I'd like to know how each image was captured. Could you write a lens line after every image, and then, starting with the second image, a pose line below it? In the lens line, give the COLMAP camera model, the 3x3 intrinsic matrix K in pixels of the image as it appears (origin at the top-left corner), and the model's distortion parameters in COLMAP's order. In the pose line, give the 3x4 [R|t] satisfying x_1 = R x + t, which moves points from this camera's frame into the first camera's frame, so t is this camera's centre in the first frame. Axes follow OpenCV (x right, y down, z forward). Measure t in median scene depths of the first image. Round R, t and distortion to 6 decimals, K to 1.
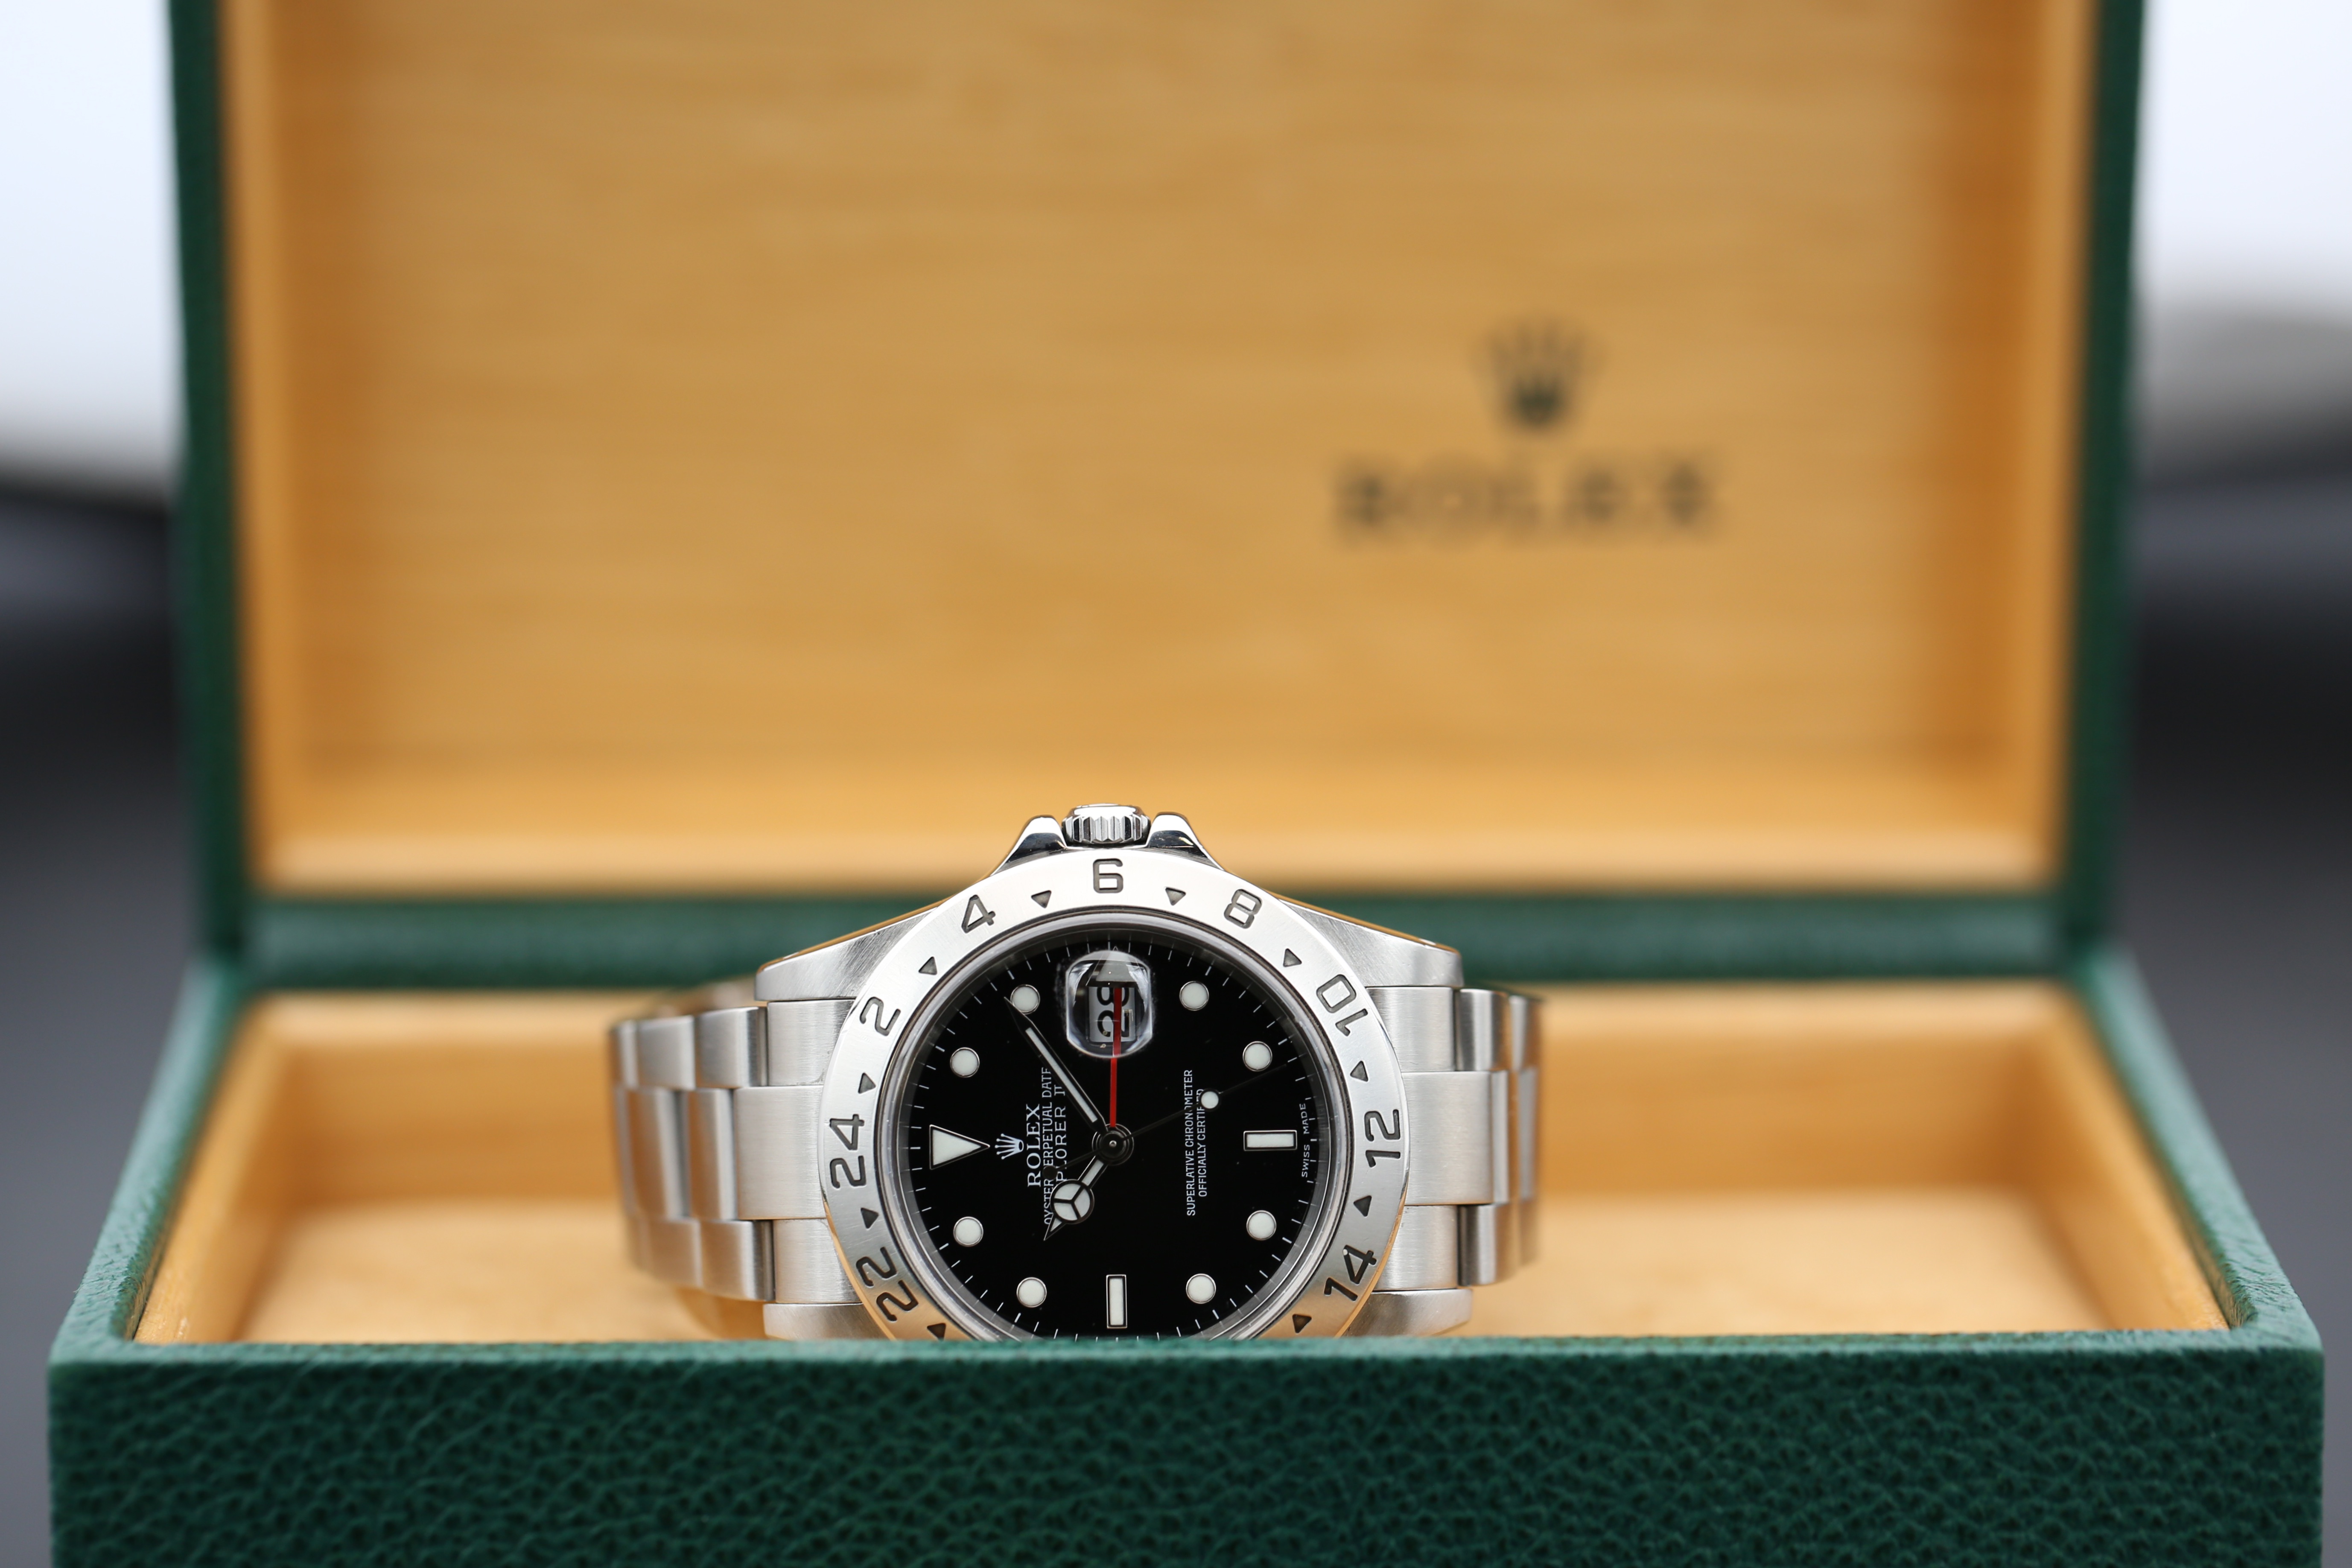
lens RADIAL K [[7781.4, 0, 1176.0], [0, 7781.4, 784.0], [0, 0, 1]] dist [-0.012086, 0.241390]
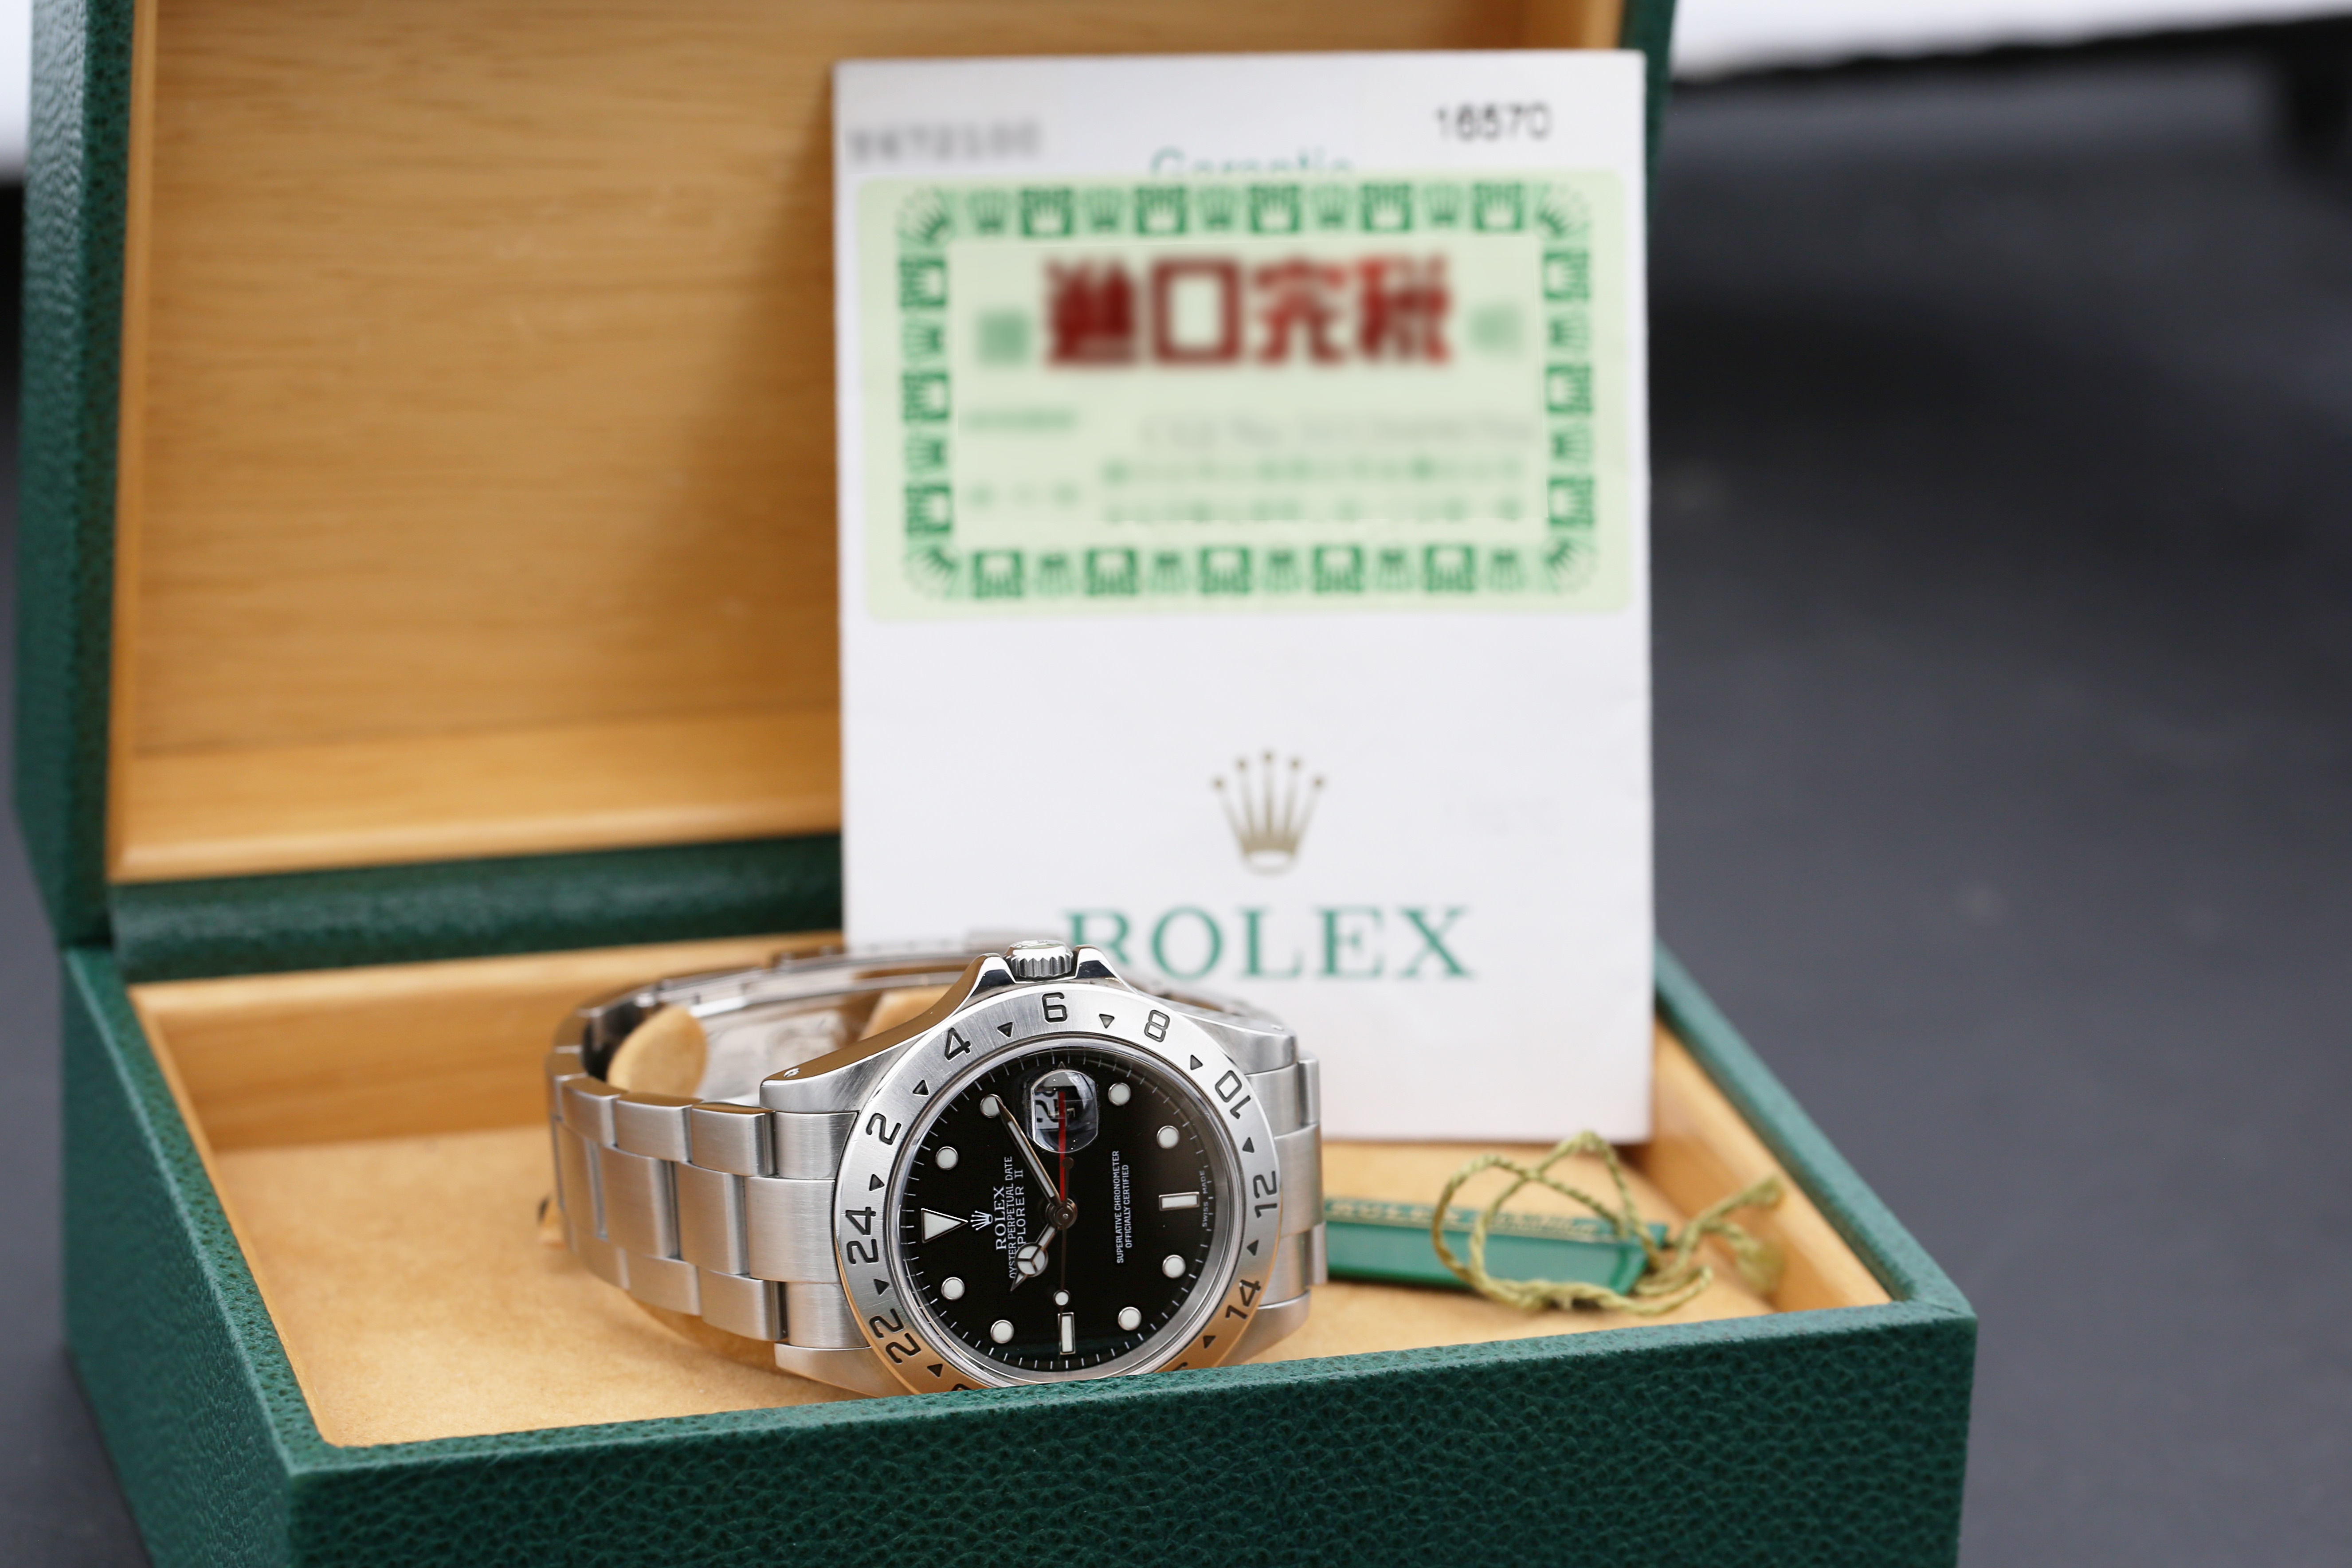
lens RADIAL K [[7781.1, 0, 1176.0], [0, 7781.1, 784.0], [0, 0, 1]] dist [-0.012086, 0.241390]
pose [[0.957298, -0.061927, 0.282391, -0.346884], [0.014708, 0.985956, 0.166357, -0.235773], [-0.288727, -0.155100, 0.944765, -0.201644]]
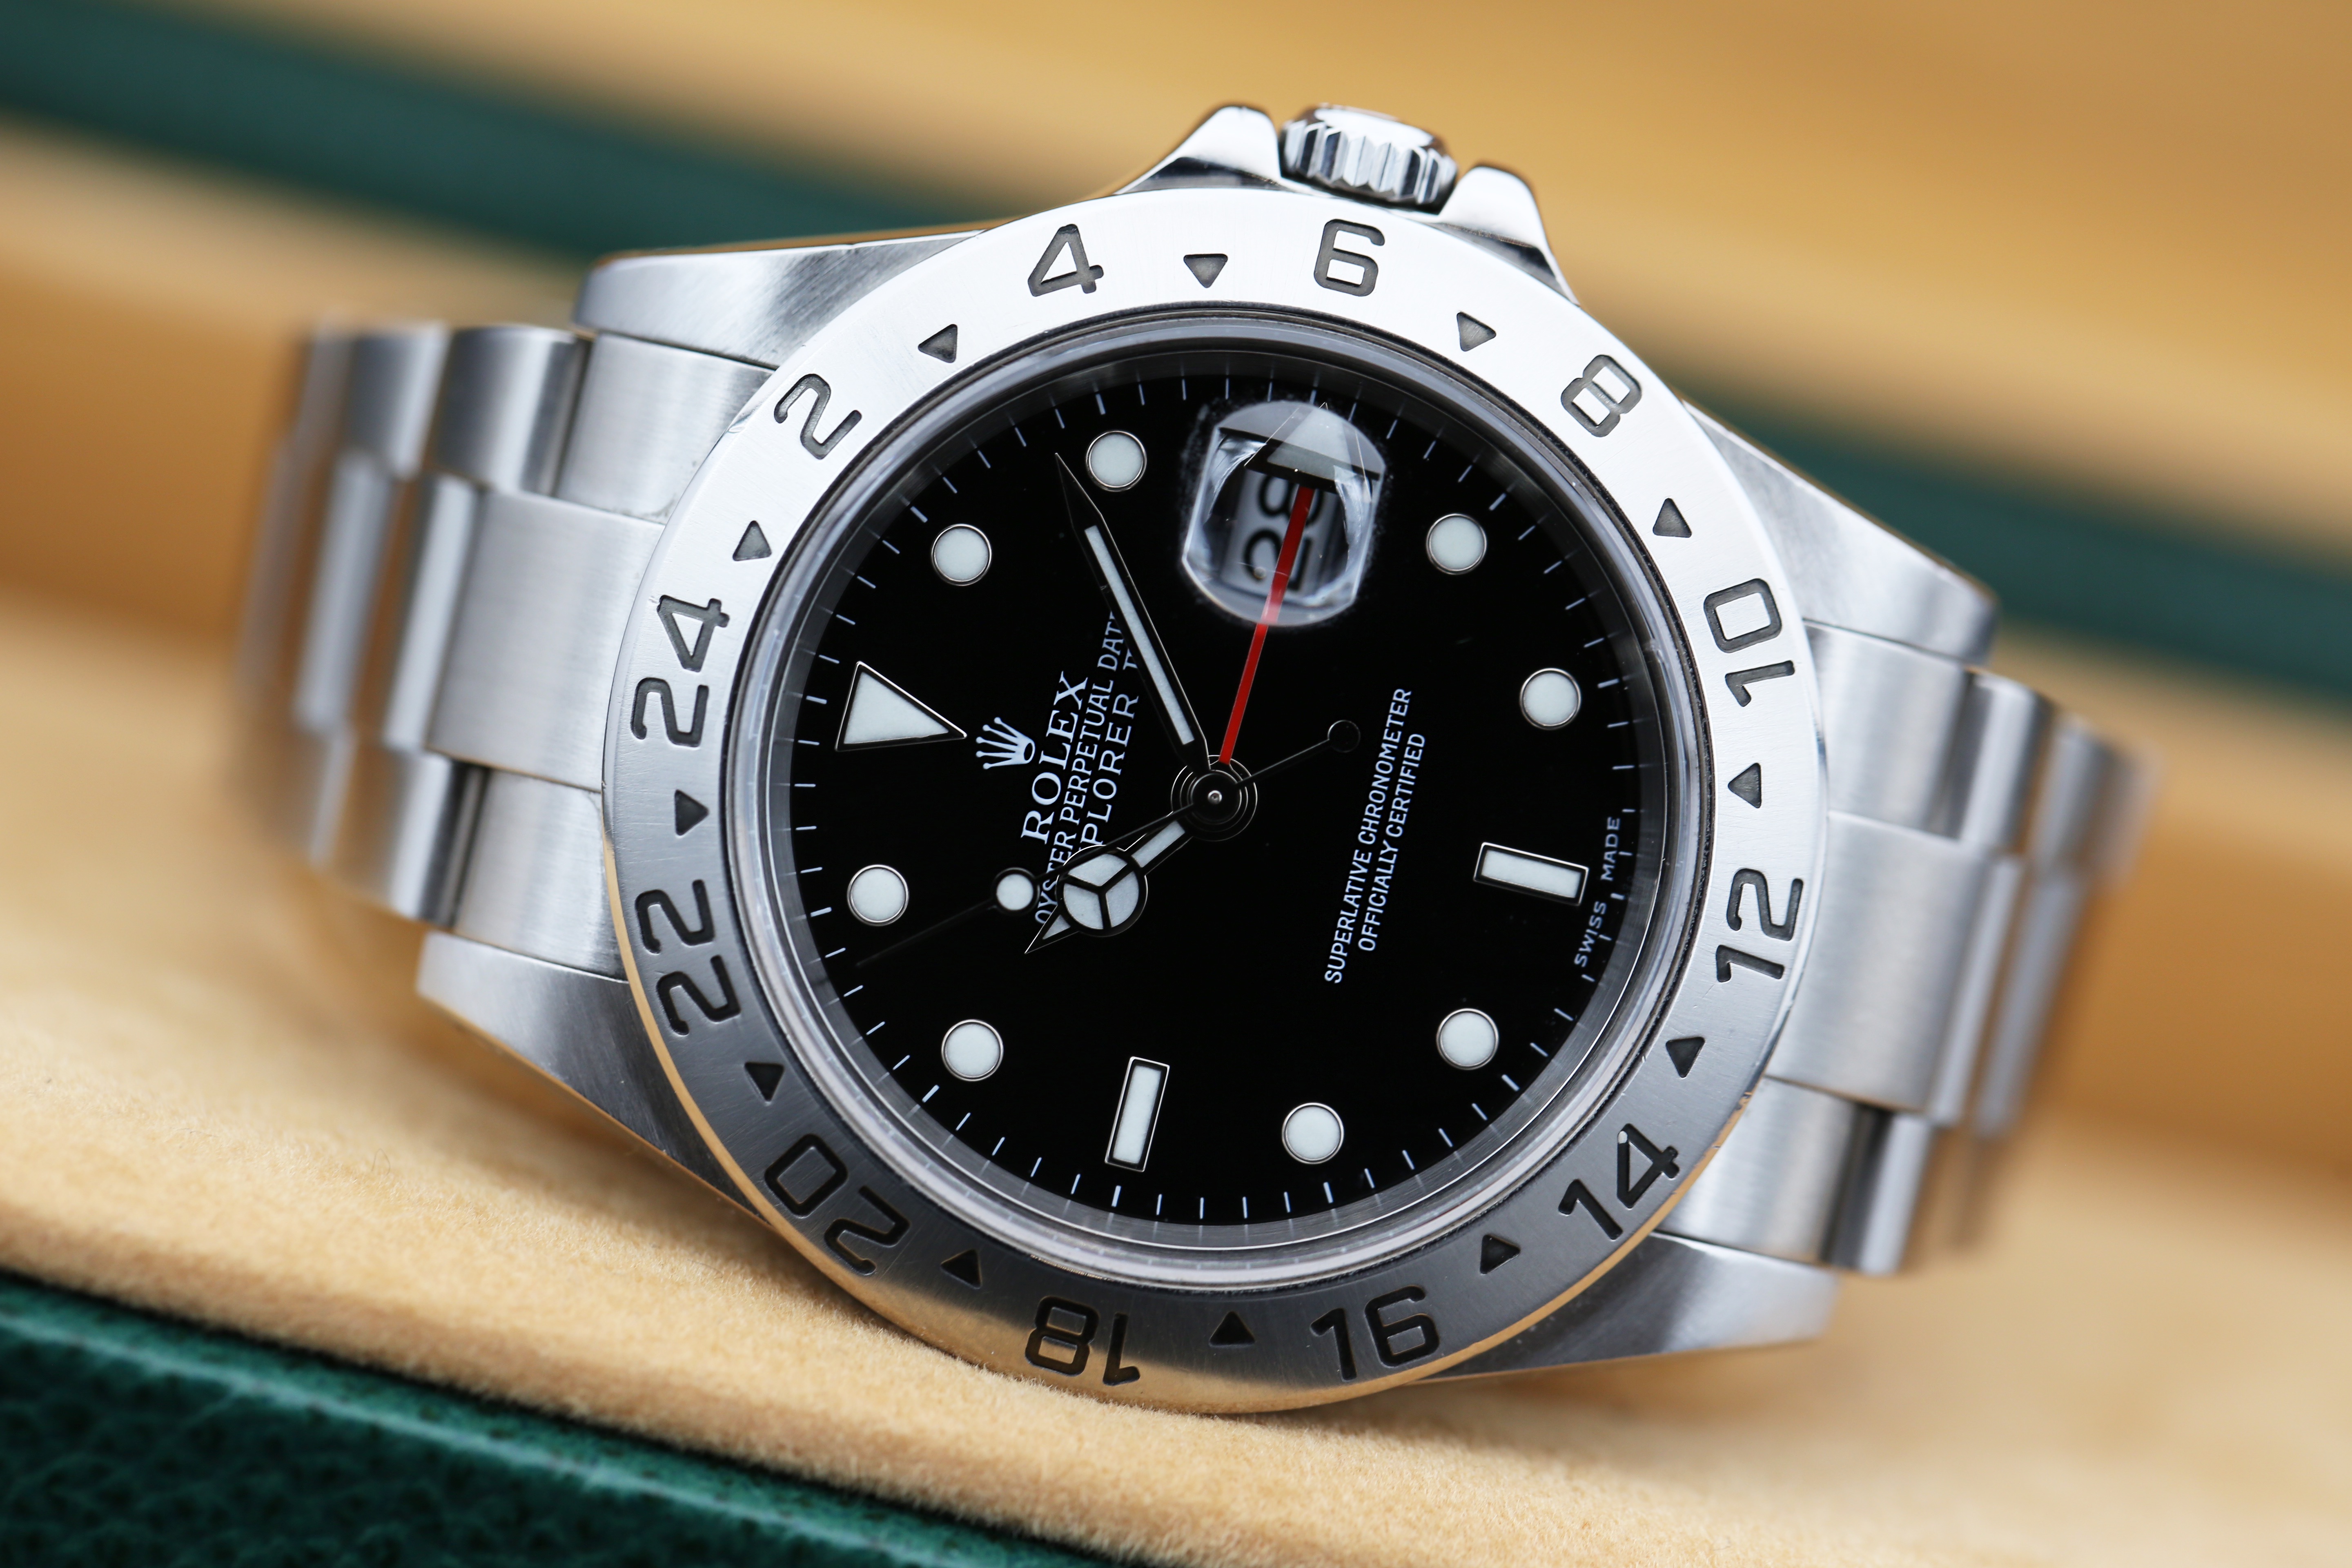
lens RADIAL K [[8606.6, 0, 1054.6], [0, 8606.6, 783.5], [0, 0, 1]] dist [0.210855, -0.337324]
pose [[0.965984, 0.258072, 0.016555, -0.026796], [-0.258393, 0.965797, 0.021646, 0.036436], [-0.010403, -0.025187, 0.999629, 0.466248]]
